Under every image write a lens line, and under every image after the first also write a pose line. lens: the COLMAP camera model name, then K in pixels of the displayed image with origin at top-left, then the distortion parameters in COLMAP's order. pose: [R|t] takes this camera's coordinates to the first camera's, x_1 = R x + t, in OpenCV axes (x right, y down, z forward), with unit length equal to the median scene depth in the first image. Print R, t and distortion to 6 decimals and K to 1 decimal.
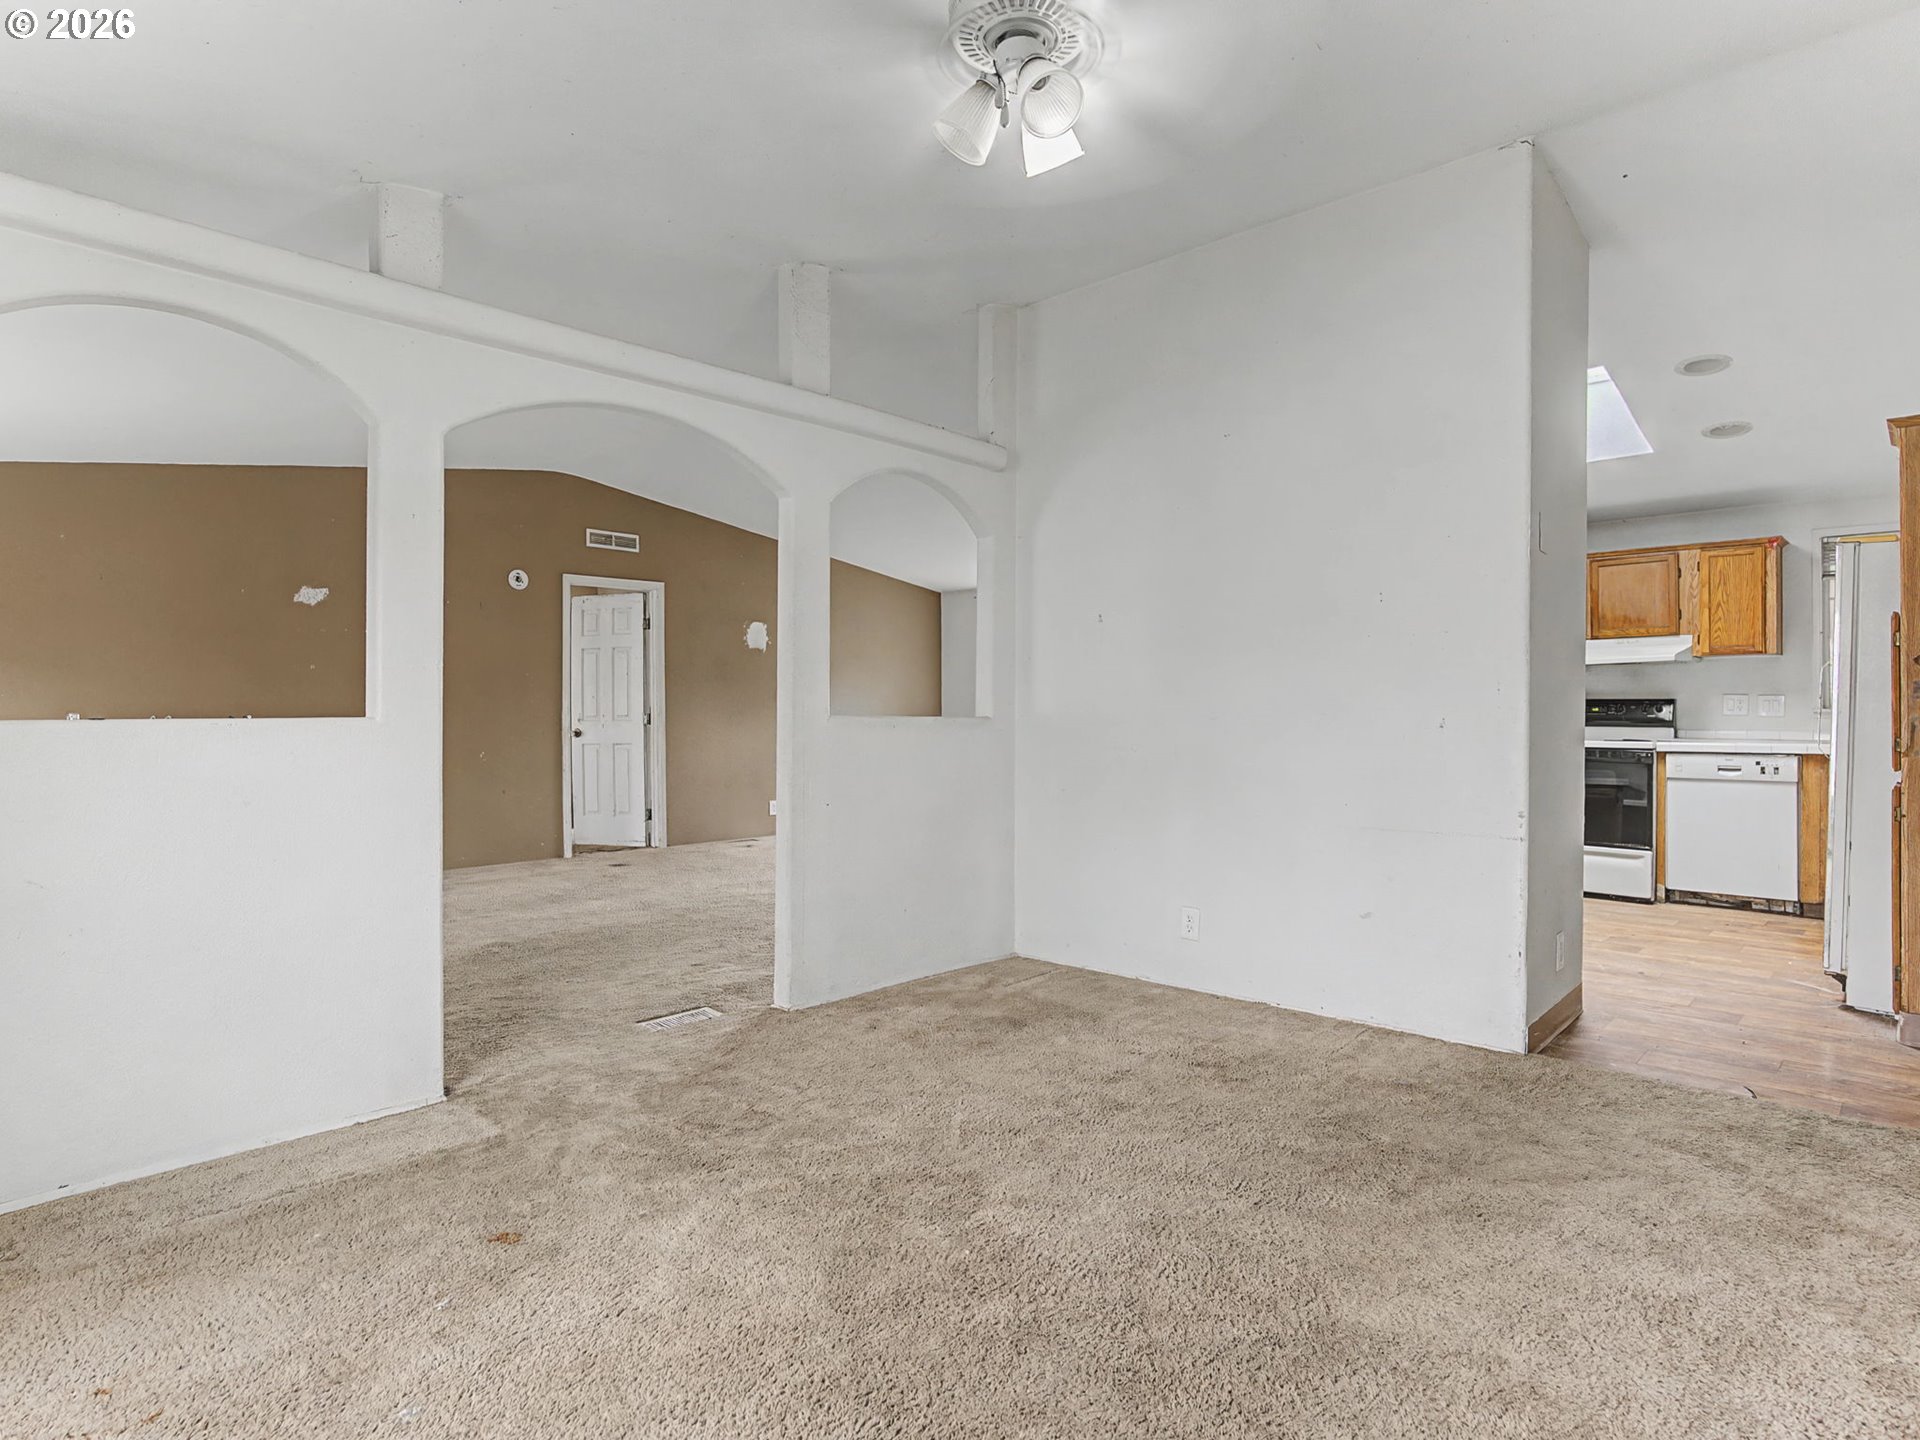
lens RADIAL K [[1051.7, 0, 994.6], [0, 1051.7, 714.3], [0, 0, 1]] dist [-0.010794, 0.000306]
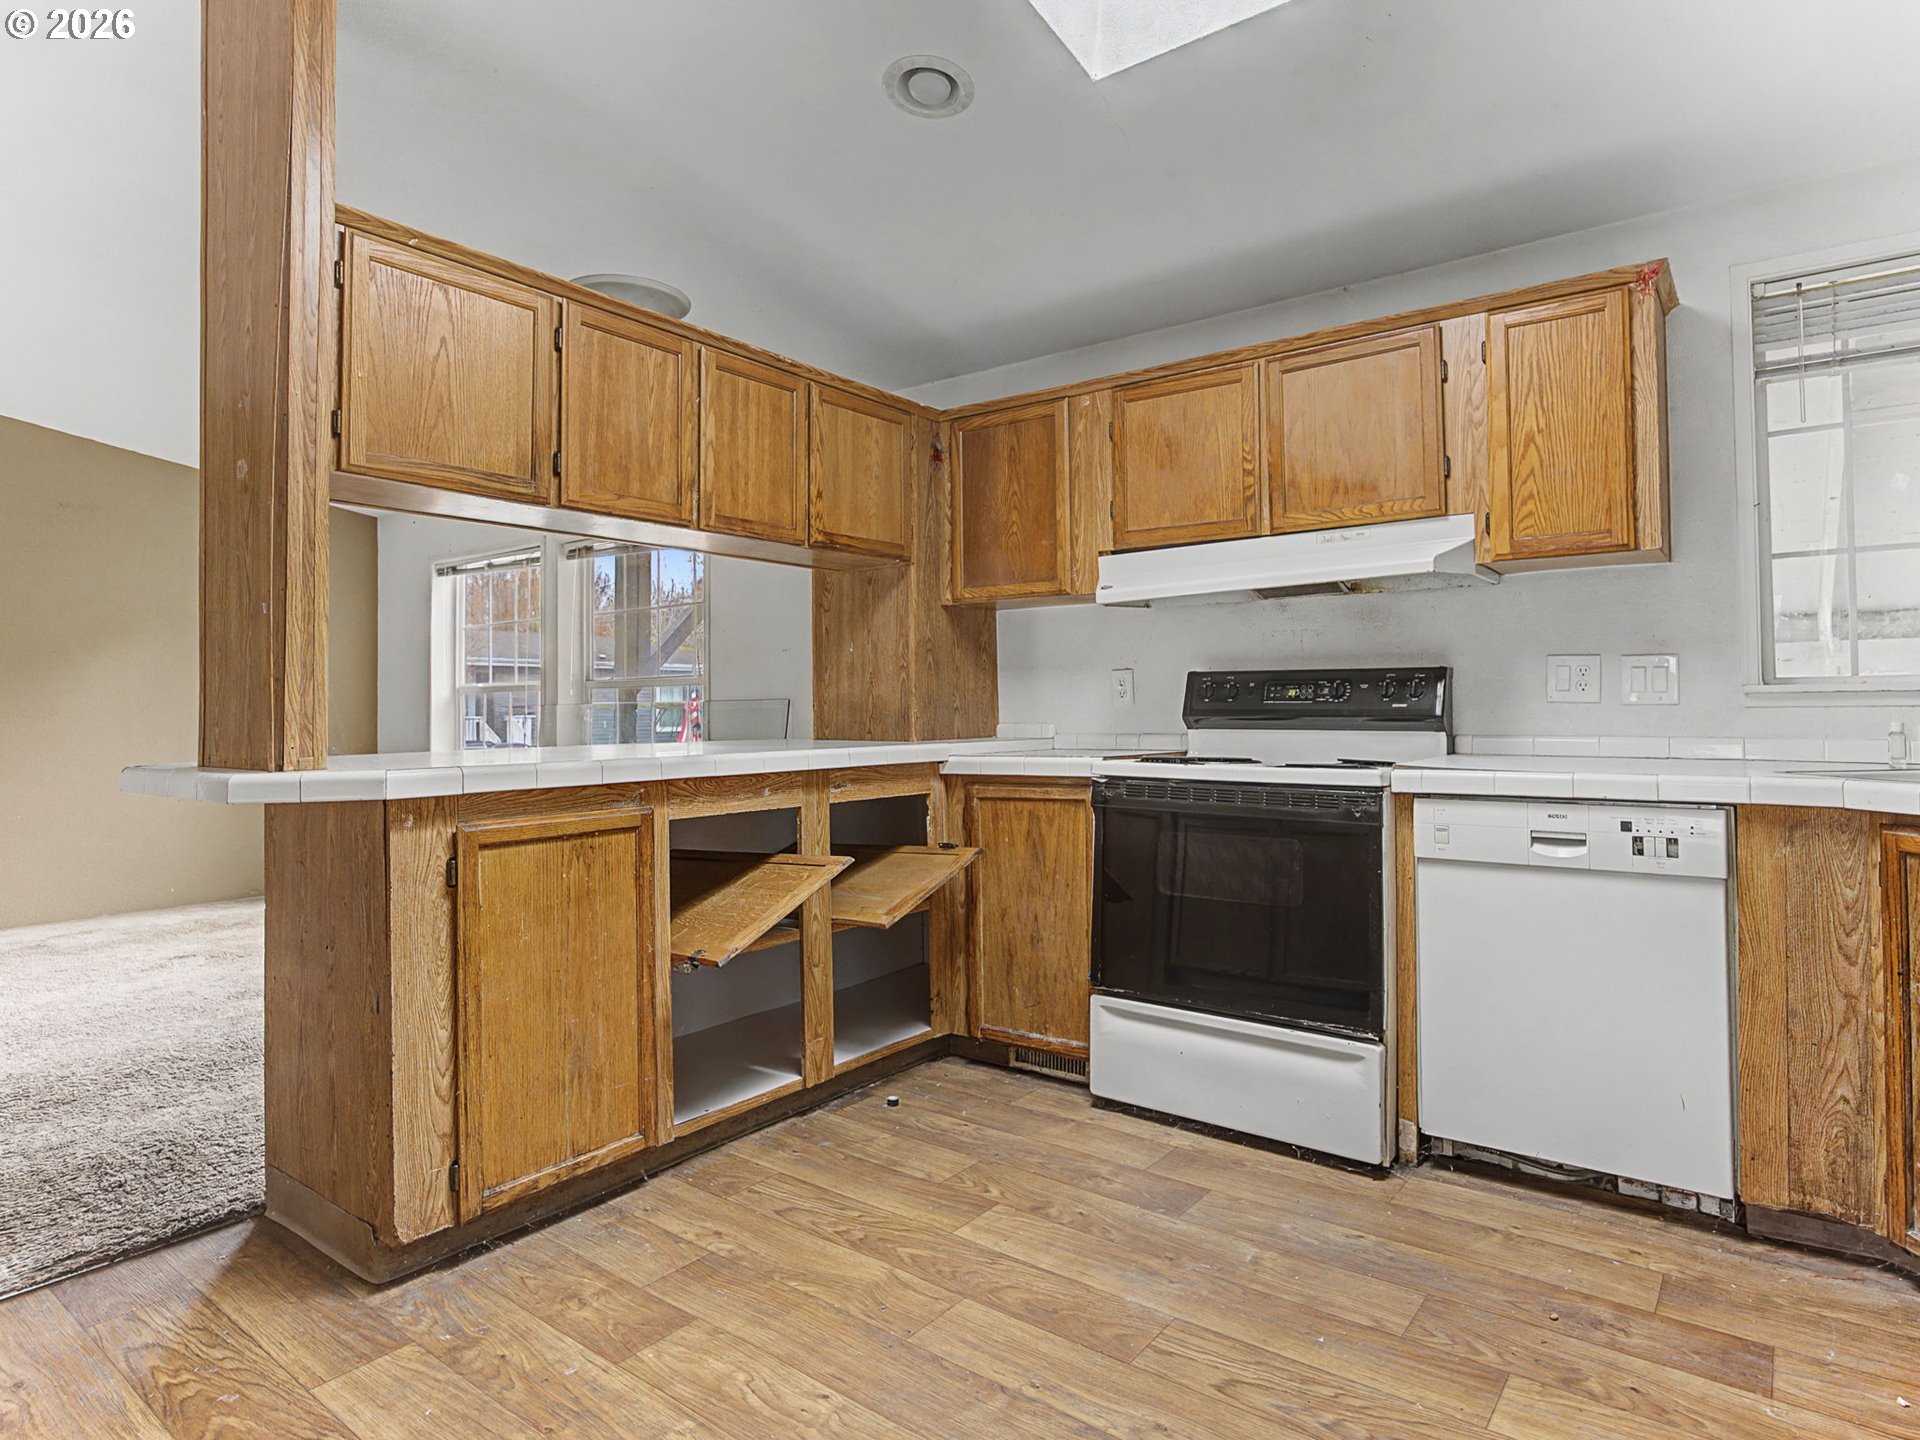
lens RADIAL K [[1051.7, 0, 1031.9], [0, 1051.7, 686.3], [0, 0, 1]] dist [-0.010794, 0.000306]
pose [[0.992458, -0.006913, 0.122392, 0.444781], [0.009794, 0.999688, -0.022958, 0.002104], [-0.122195, 0.023983, 0.992216, 0.613420]]
